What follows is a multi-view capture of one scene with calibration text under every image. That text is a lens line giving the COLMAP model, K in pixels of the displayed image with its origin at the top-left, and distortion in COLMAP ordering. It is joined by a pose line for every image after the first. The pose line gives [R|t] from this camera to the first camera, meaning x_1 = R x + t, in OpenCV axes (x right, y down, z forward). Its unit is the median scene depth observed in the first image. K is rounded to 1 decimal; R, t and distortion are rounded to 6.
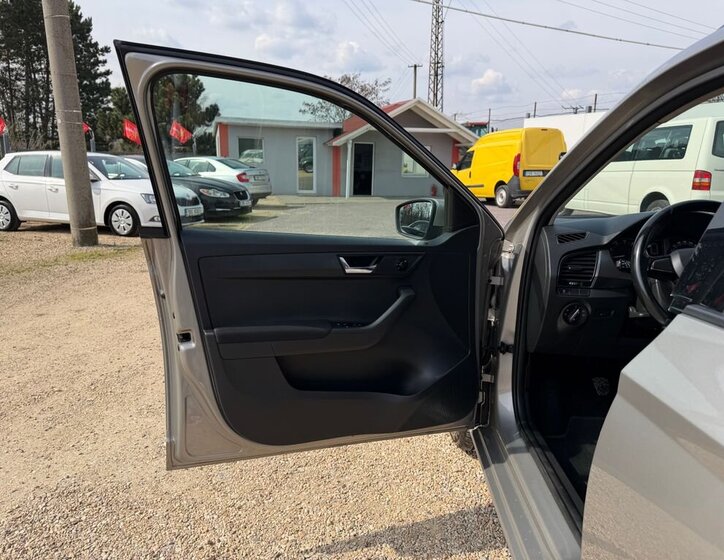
lens RADIAL K [[520.6, 0, 352.3], [0, 520.6, 287.9], [0, 0, 1]] dist [0.025968, -0.041182]
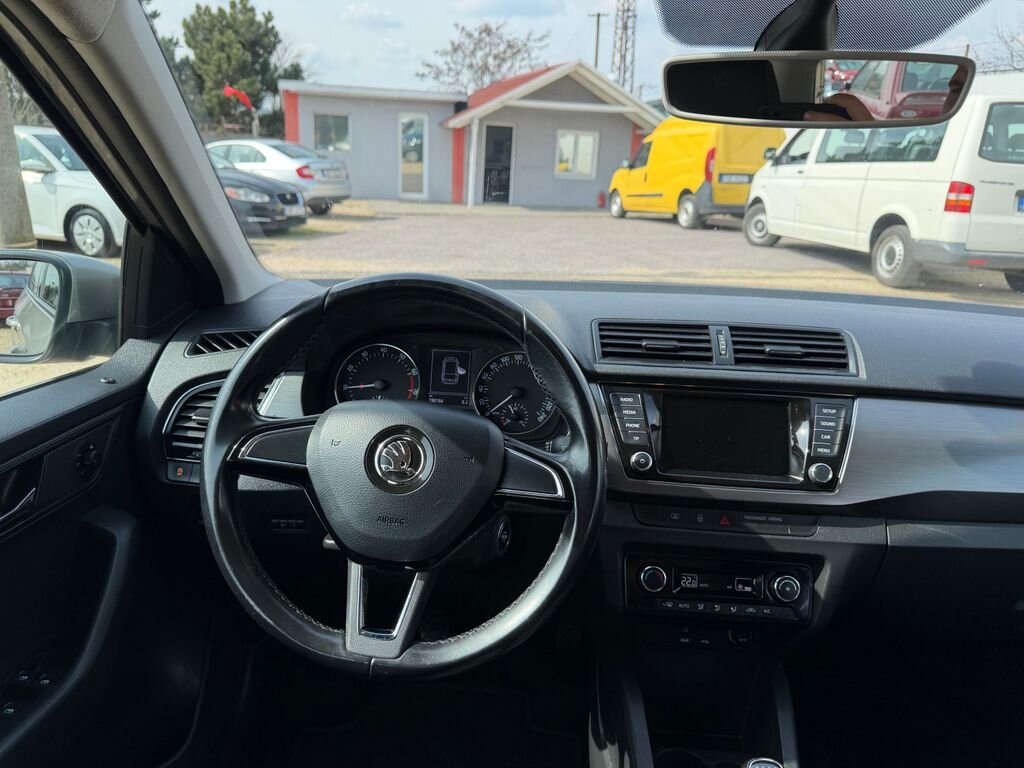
lens RADIAL K [[716.1, 0, 496.9], [0, 716.1, 389.1], [0, 0, 1]] dist [0.015037, -0.032383]
pose [[0.999037, 0.035064, -0.026364, 0.076491], [-0.032824, 0.996168, 0.081065, -0.013674], [0.029105, -0.080122, 0.996360, 0.050360]]
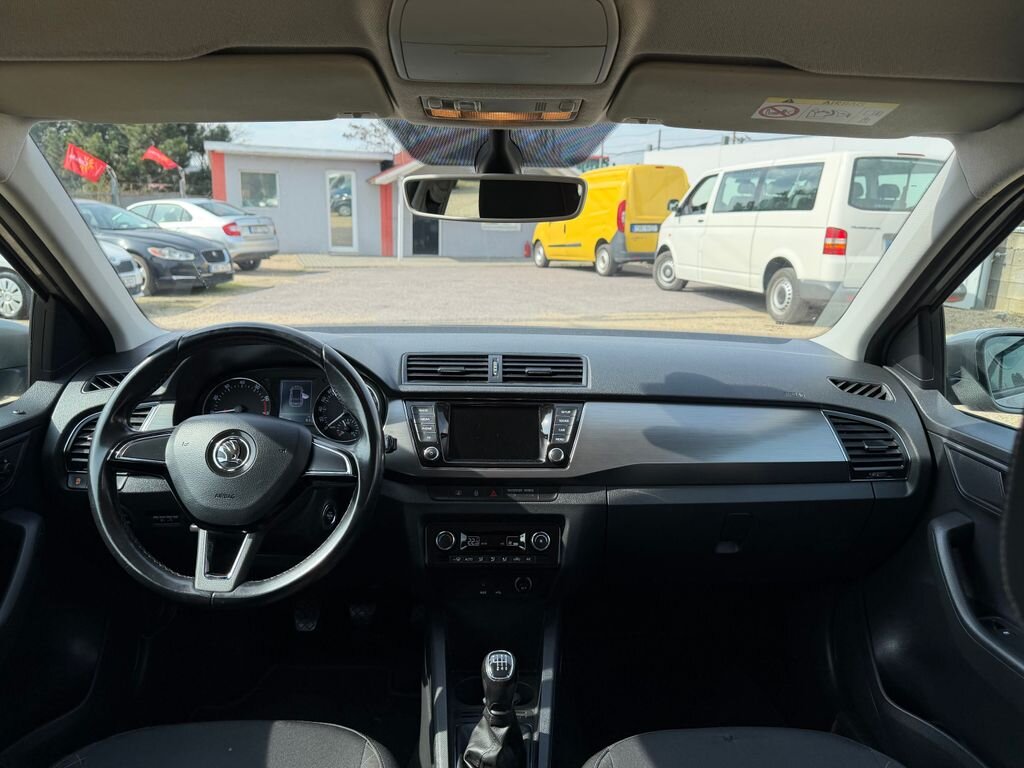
lens RADIAL K [[716.1, 0, 502.3], [0, 716.1, 386.2], [0, 0, 1]] dist [0.015037, -0.032383]
pose [[0.998157, -0.005996, 0.060382, 0.090463], [0.005424, 0.999939, 0.009629, -0.011722], [-0.060436, -0.009284, 0.998129, 0.027863]]
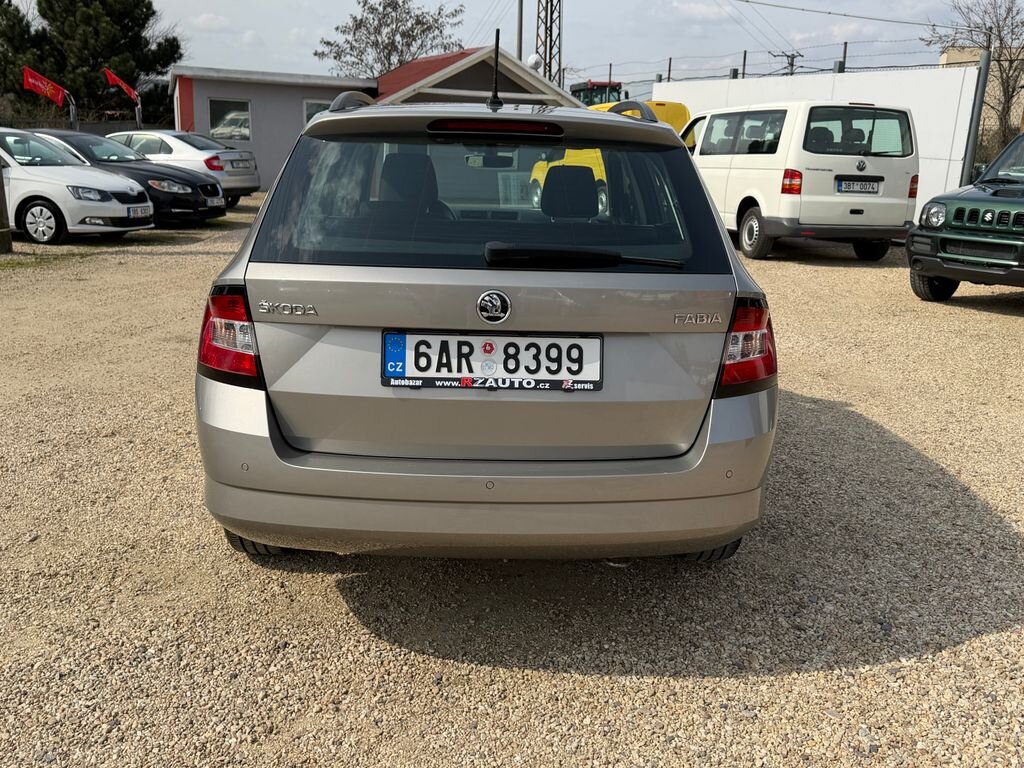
lens RADIAL K [[966.1, 0, 505.2], [0, 966.1, 401.5], [0, 0, 1]] dist [-0.004222, 0.000000]
pose [[0.997550, 0.003855, 0.069857, 0.075784], [-0.006204, 0.999421, 0.033442, 0.047817], [-0.069688, -0.033794, 0.996996, -0.263411]]
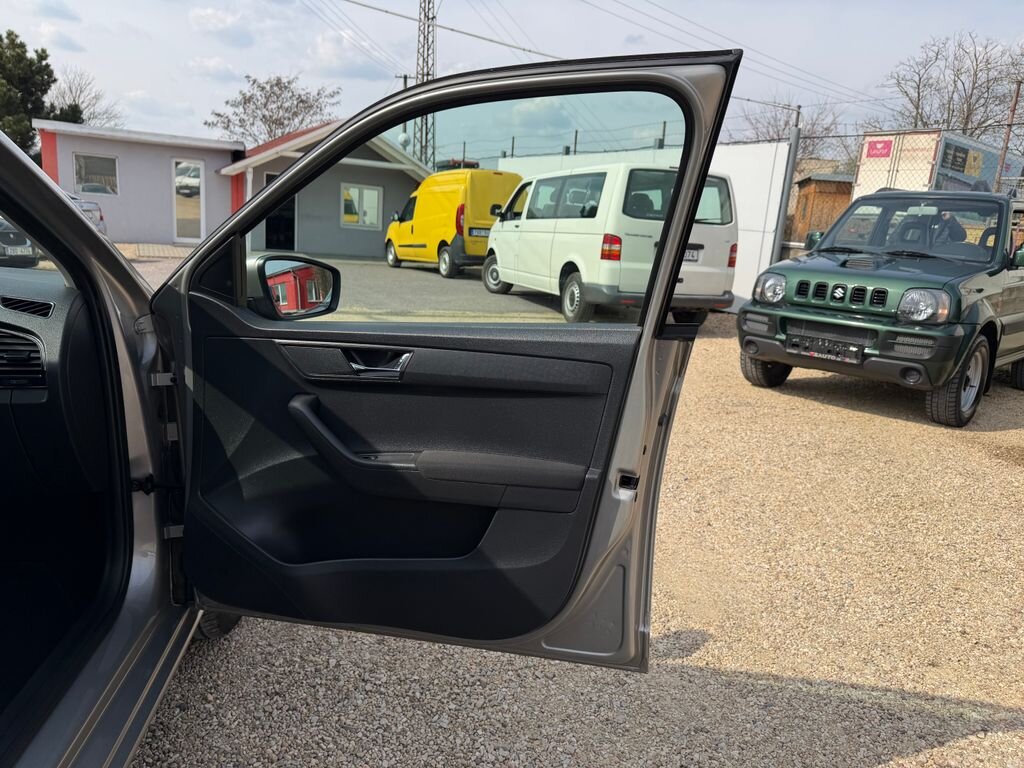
lens RADIAL K [[716.1, 0, 508.4], [0, 716.1, 399.1], [0, 0, 1]] dist [0.015037, -0.032383]
pose [[0.980348, 0.010723, 0.196986, 0.184683], [-0.014031, 0.999783, 0.015402, 0.000913], [-0.196778, -0.017863, 0.980285, -0.000855]]
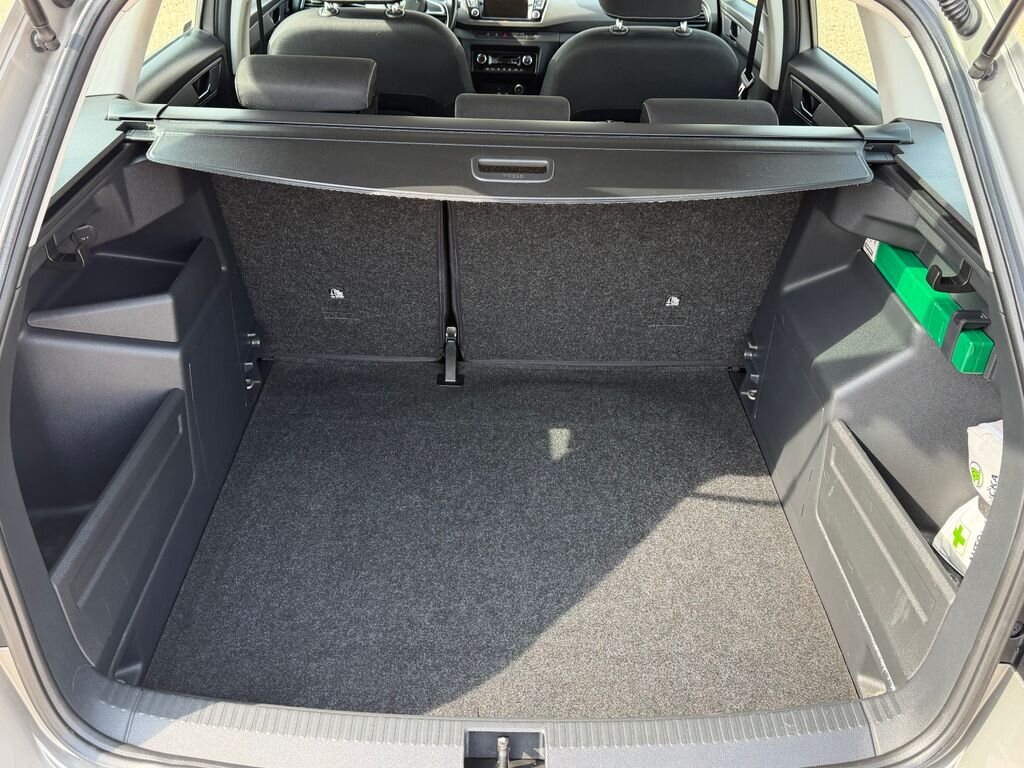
lens RADIAL K [[966.1, 0, 497.5], [0, 966.1, 412.7], [0, 0, 1]] dist [-0.004222, 0.000000]
pose [[0.998906, -0.005429, 0.046441, 0.081392], [-0.011561, 0.933719, 0.357819, 0.003149], [-0.045305, -0.357964, 0.932635, -0.136458]]
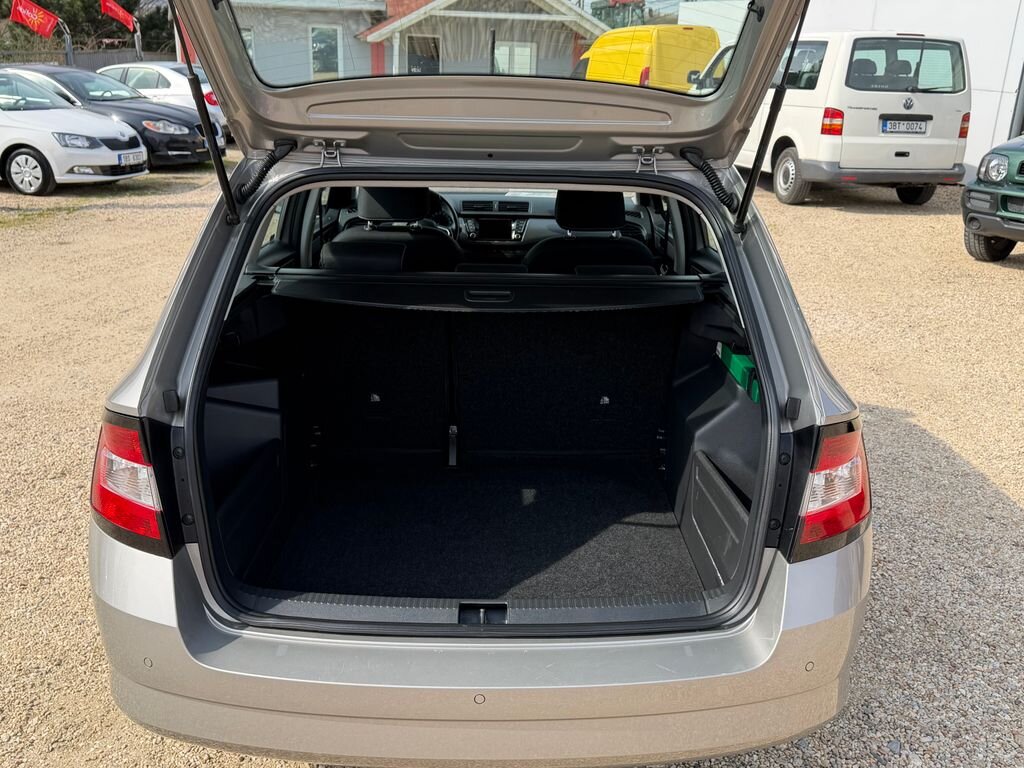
lens RADIAL K [[966.1, 0, 510.0], [0, 966.1, 390.9], [0, 0, 1]] dist [-0.004222, 0.000000]
pose [[0.998570, -0.005720, 0.053153, 0.082542], [0.000061, 0.994381, 0.105865, 0.015427], [-0.053460, -0.105710, 0.992959, -0.213027]]
